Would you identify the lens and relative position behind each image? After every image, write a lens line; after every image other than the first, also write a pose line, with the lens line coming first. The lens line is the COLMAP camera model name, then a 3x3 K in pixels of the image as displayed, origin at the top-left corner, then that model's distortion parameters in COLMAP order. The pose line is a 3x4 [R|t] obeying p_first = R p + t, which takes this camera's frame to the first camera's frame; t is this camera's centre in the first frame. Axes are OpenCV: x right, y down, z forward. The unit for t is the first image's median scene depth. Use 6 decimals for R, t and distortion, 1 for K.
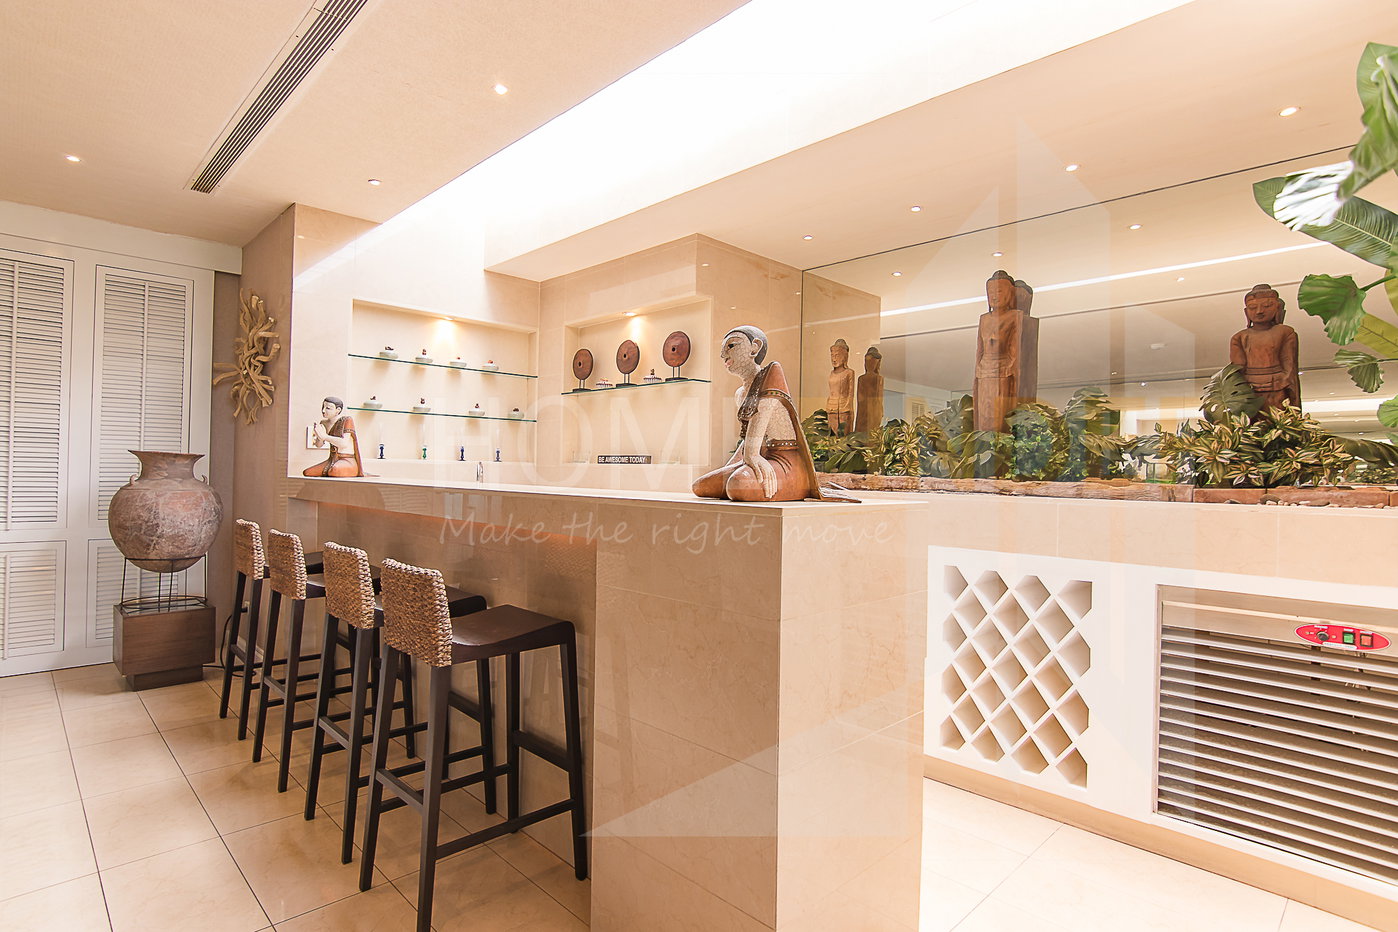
lens RADIAL K [[716.2, 0, 692.4], [0, 716.2, 465.5], [0, 0, 1]] dist [-0.032447, 0.010120]
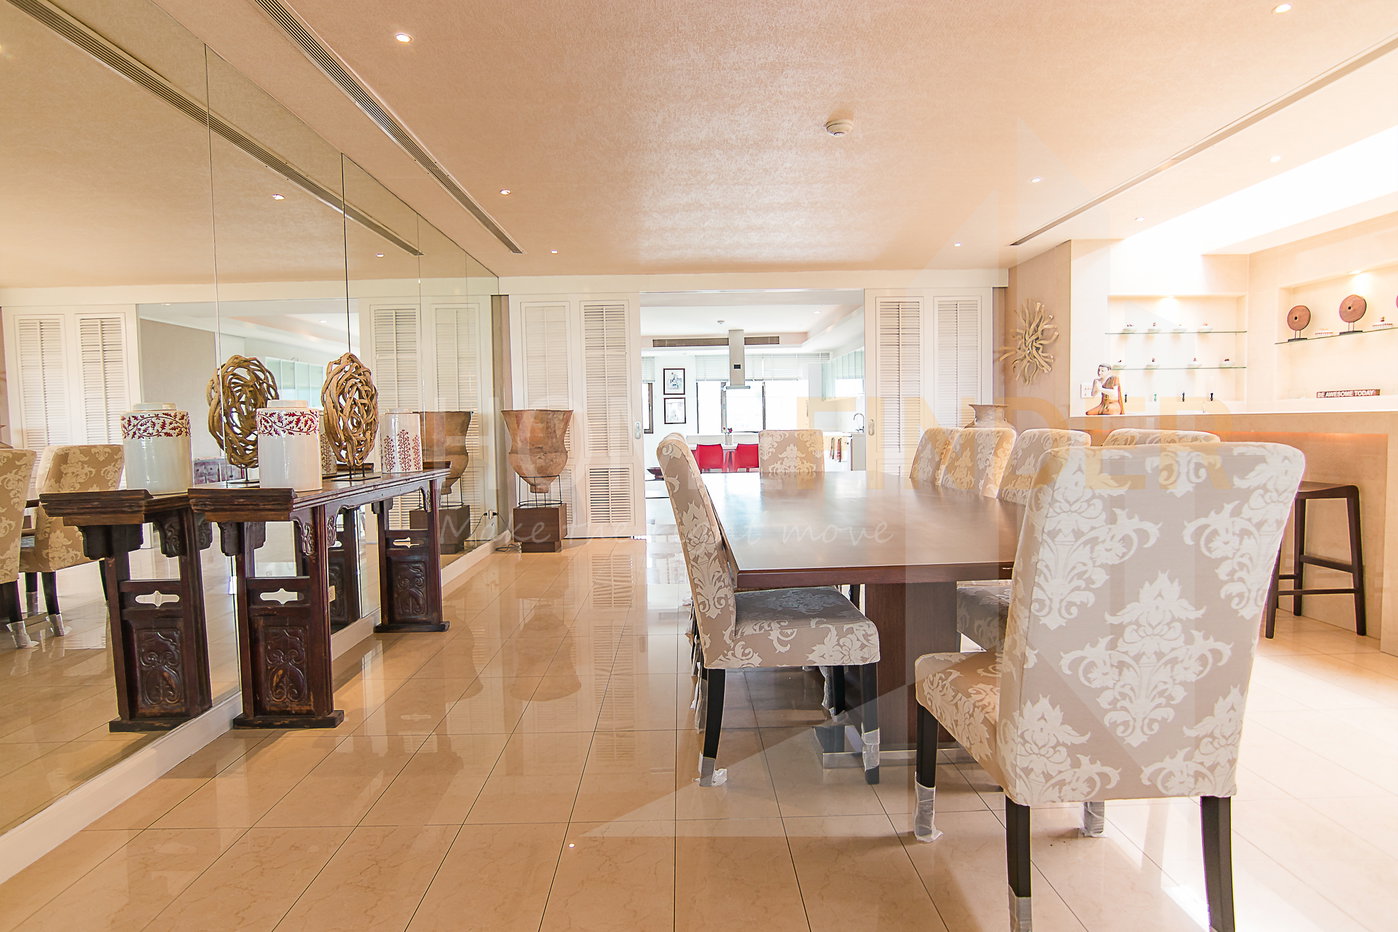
lens RADIAL K [[716.2, 0, 695.2], [0, 716.2, 457.7], [0, 0, 1]] dist [-0.032447, 0.010120]
pose [[0.721671, 0.001675, -0.692234, -0.071925], [0.034890, 0.998638, 0.038790, 0.015498], [0.691356, -0.052146, 0.720630, -0.636126]]
